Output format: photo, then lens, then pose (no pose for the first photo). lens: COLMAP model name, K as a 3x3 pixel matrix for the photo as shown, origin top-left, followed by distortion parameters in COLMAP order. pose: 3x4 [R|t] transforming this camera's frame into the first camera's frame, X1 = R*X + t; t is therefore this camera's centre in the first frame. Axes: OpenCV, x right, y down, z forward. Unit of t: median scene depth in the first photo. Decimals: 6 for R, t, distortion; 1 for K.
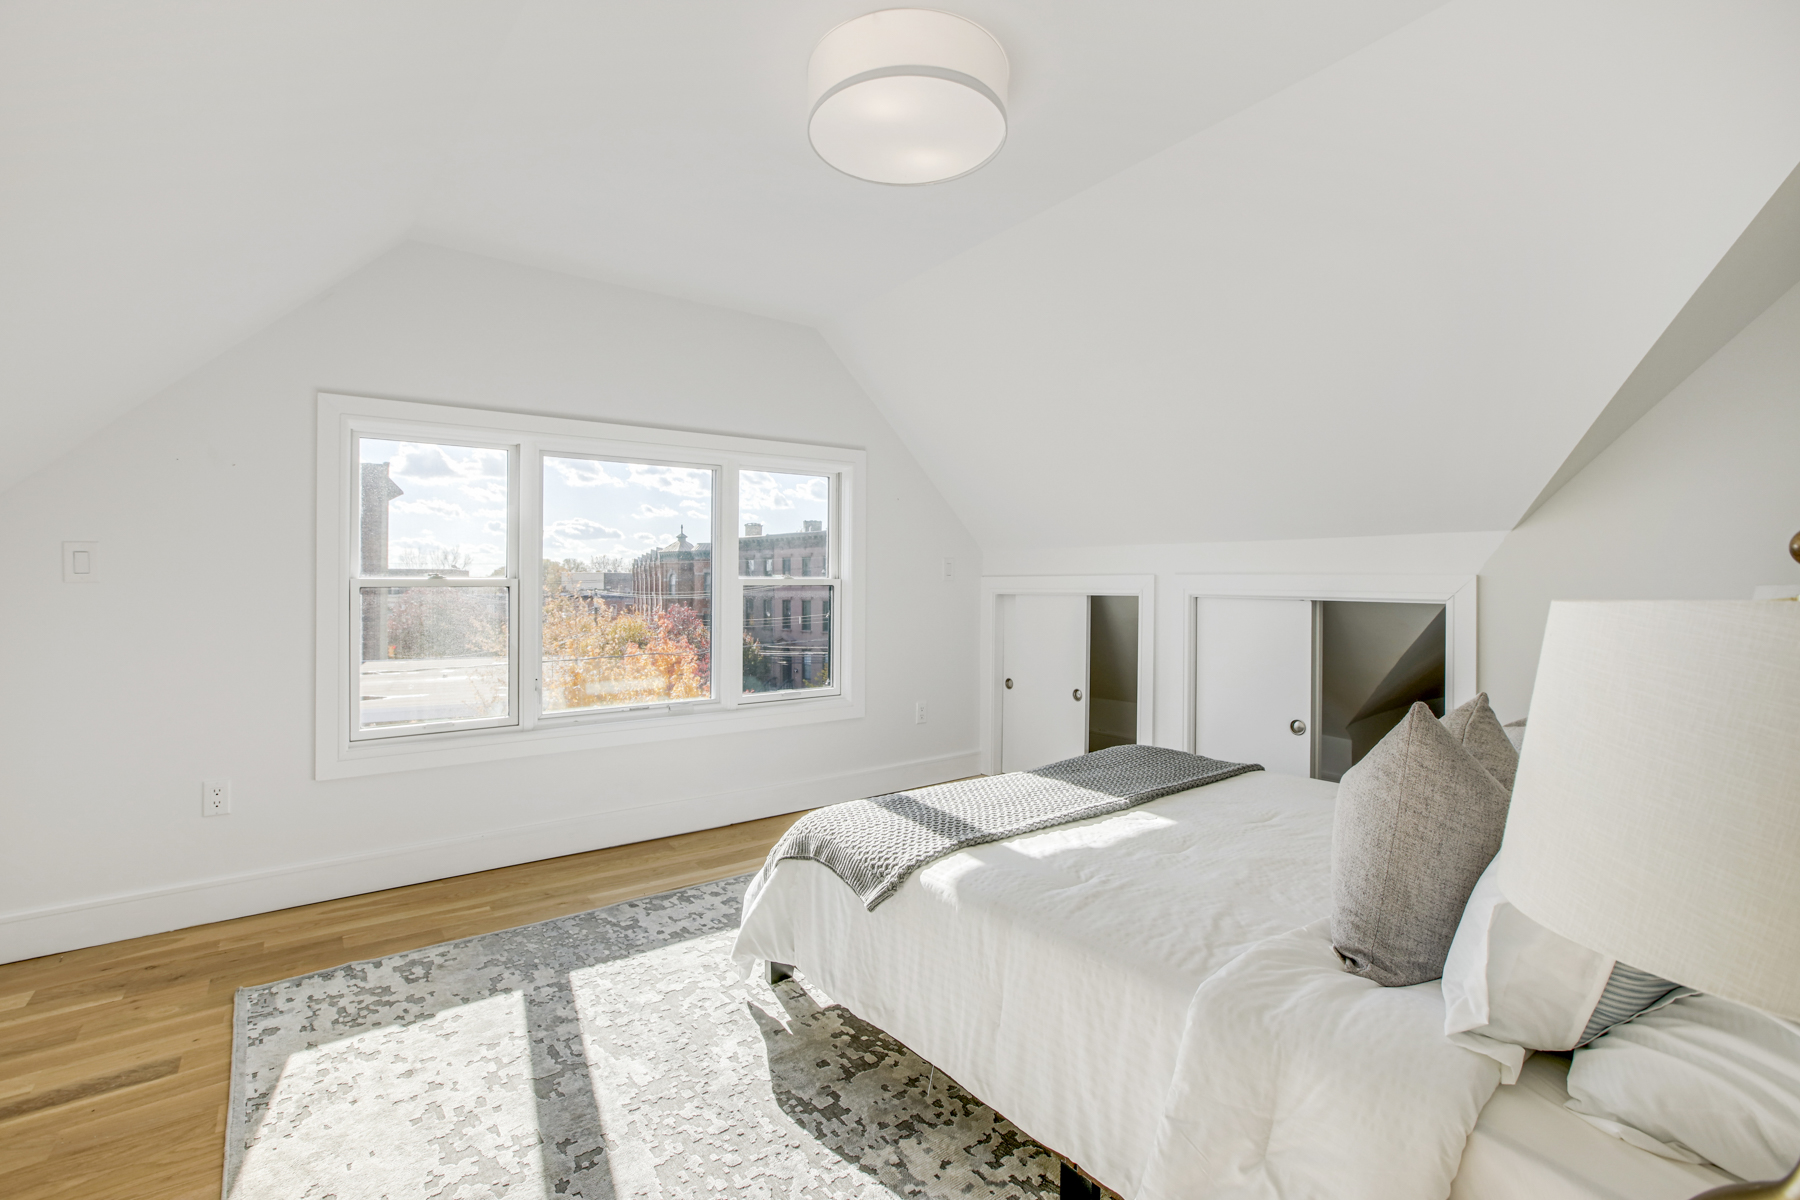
lens RADIAL K [[819.5, 0, 886.9], [0, 819.5, 602.8], [0, 0, 1]] dist [-0.032028, 0.015632]
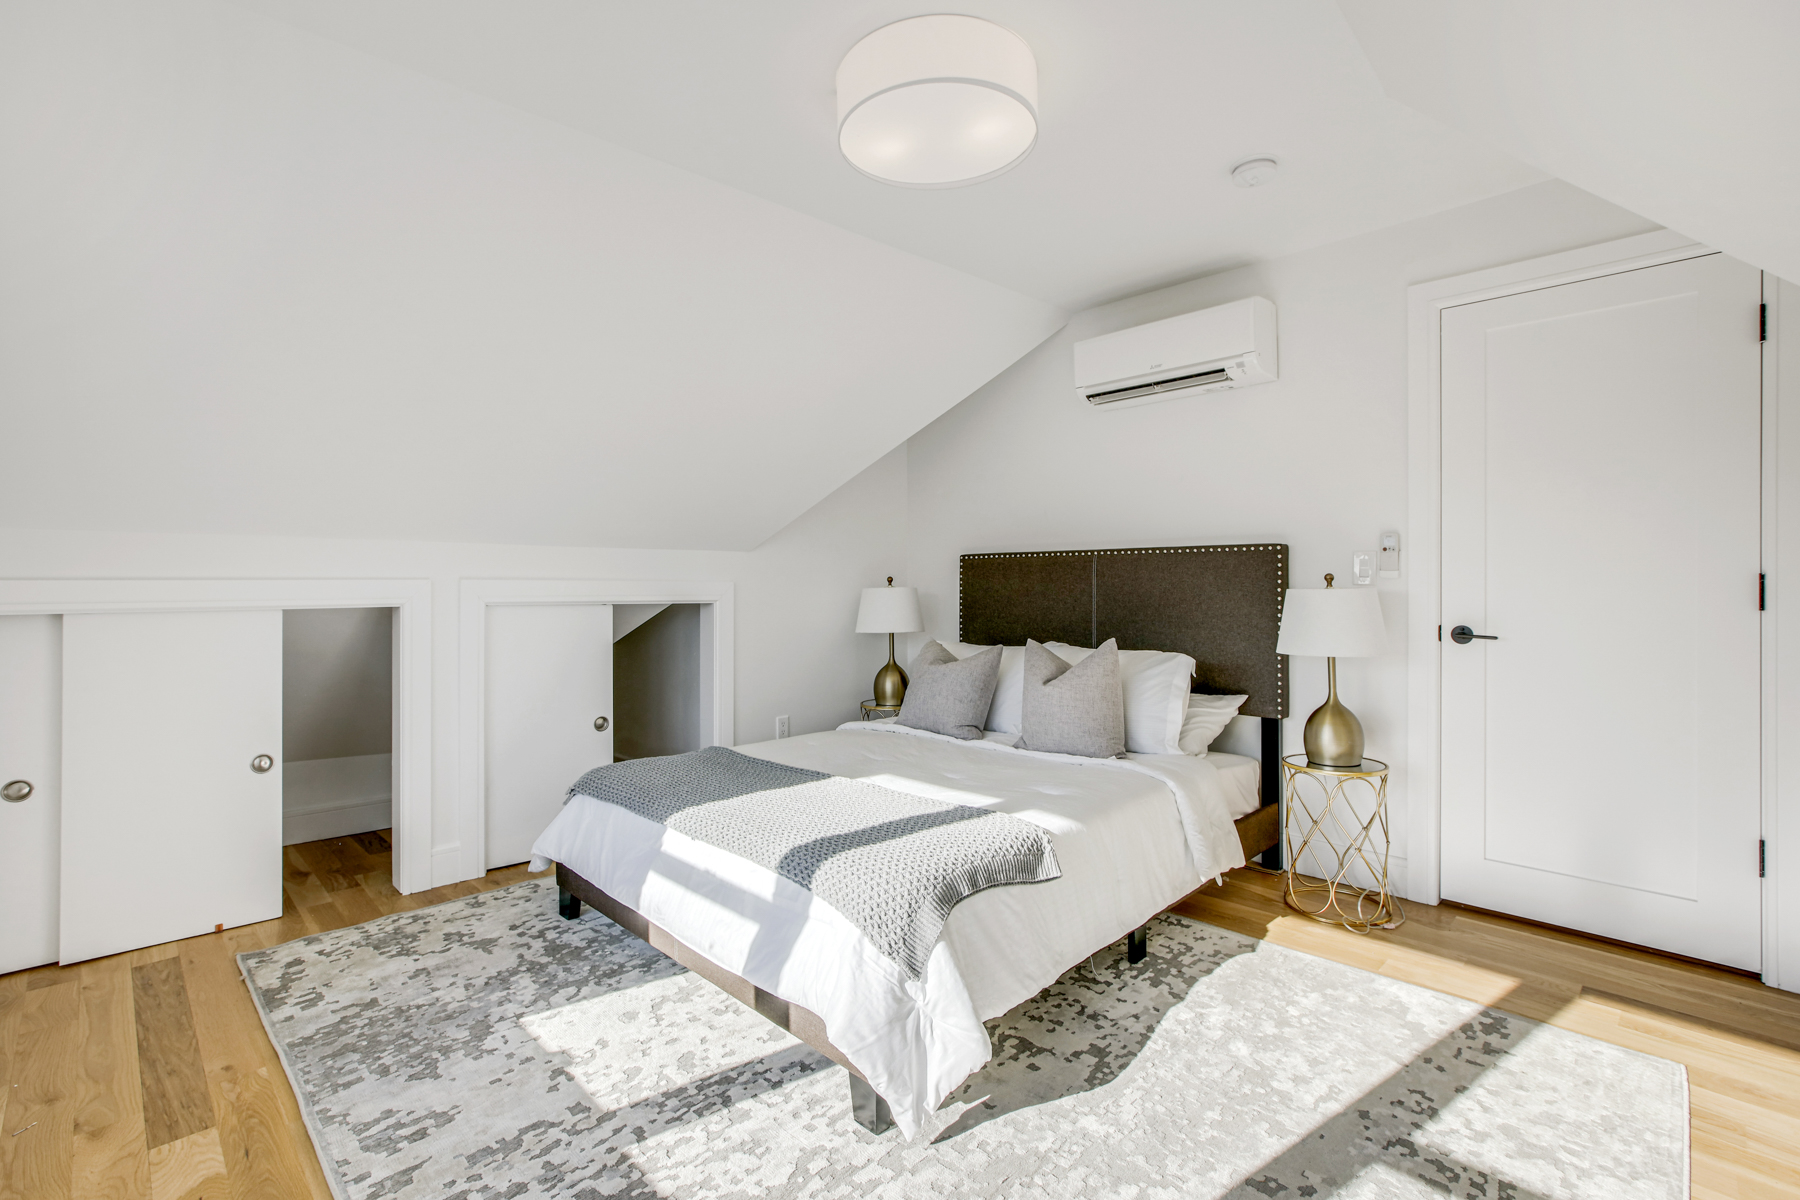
lens RADIAL K [[819.5, 0, 905.3], [0, 819.5, 592.8], [0, 0, 1]] dist [-0.032028, 0.015632]
pose [[-0.145679, -0.013374, 0.989242, -0.959082], [0.032085, 0.999319, 0.018235, -0.040300], [-0.988812, 0.034396, -0.145150, 1.180005]]
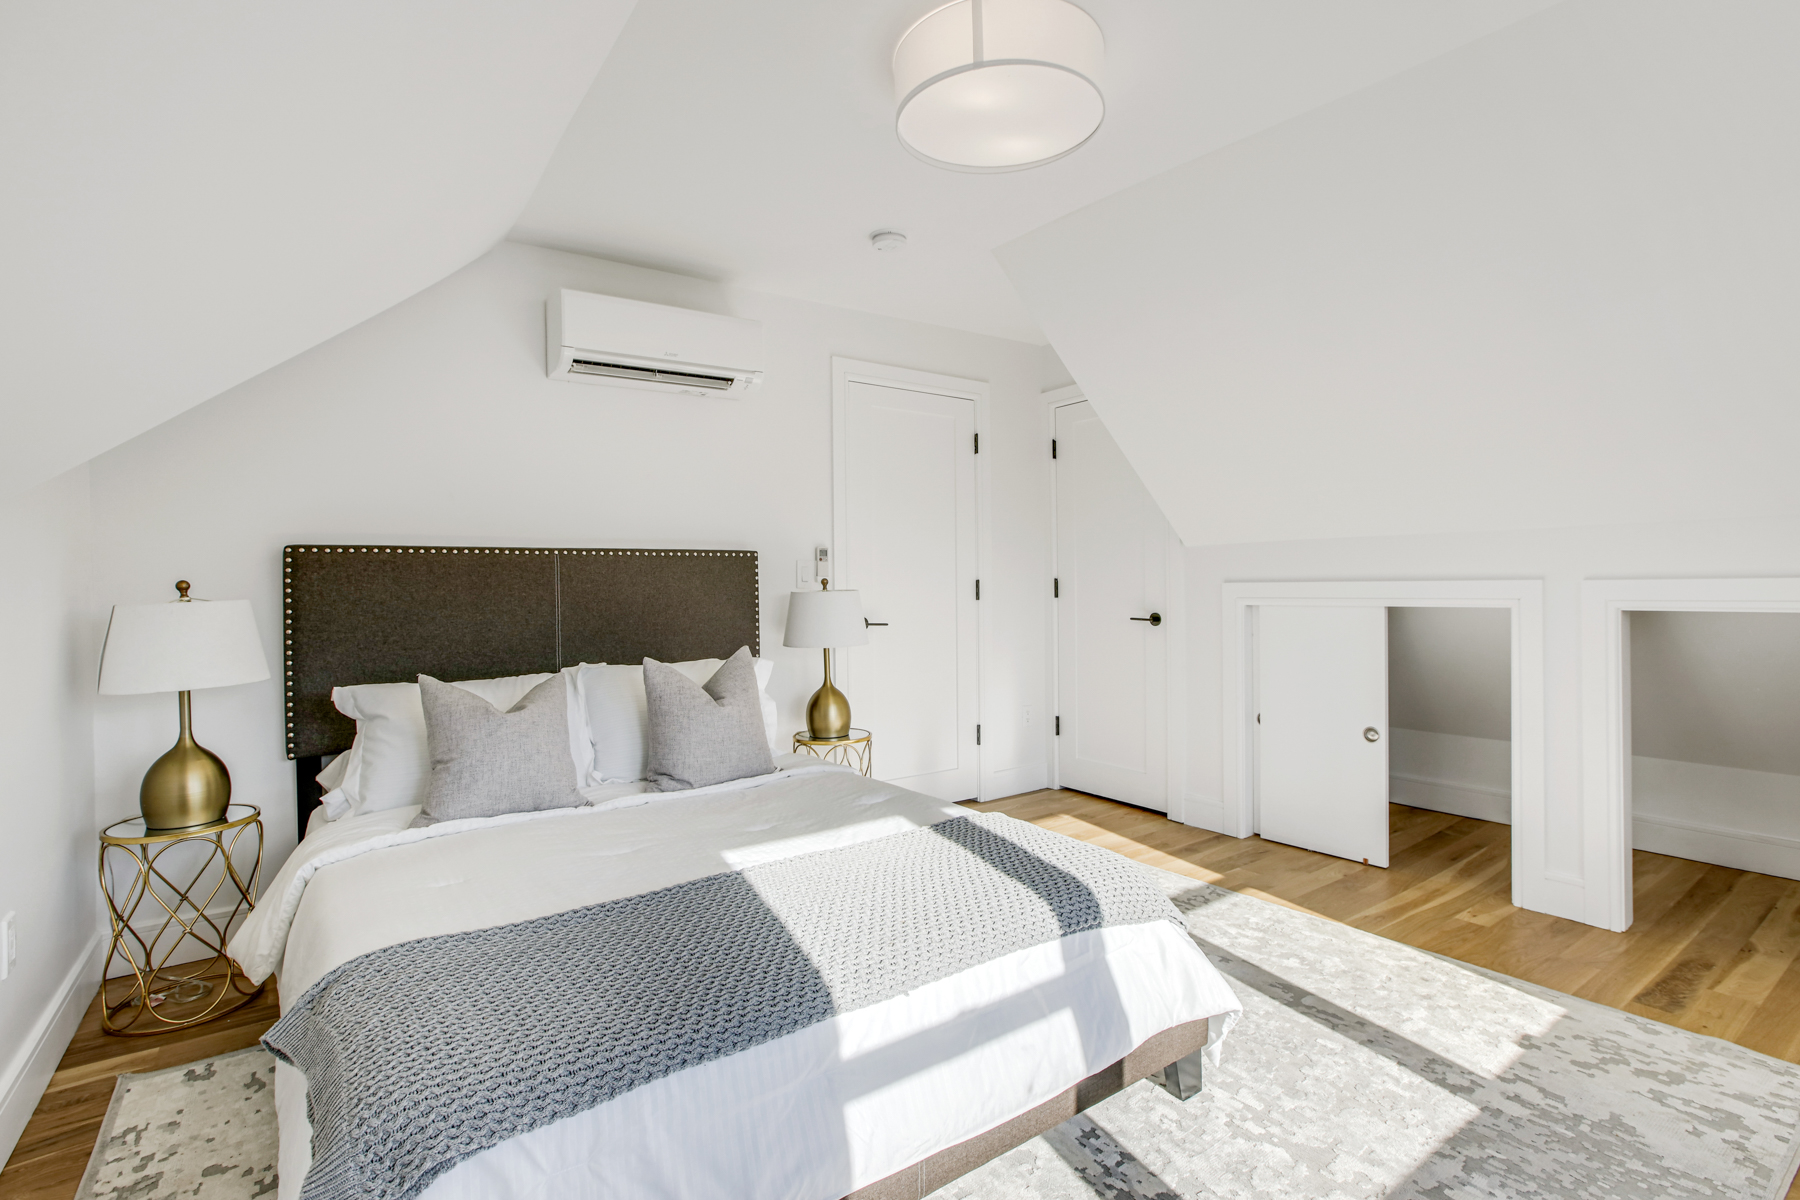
lens RADIAL K [[819.5, 0, 905.1], [0, 819.5, 601.6], [0, 0, 1]] dist [-0.032028, 0.015632]
pose [[-0.999719, 0.011368, 0.020790, 0.123647], [0.012268, 0.998969, 0.043698, -0.049675], [-0.020272, 0.043941, -0.998828, 1.954360]]
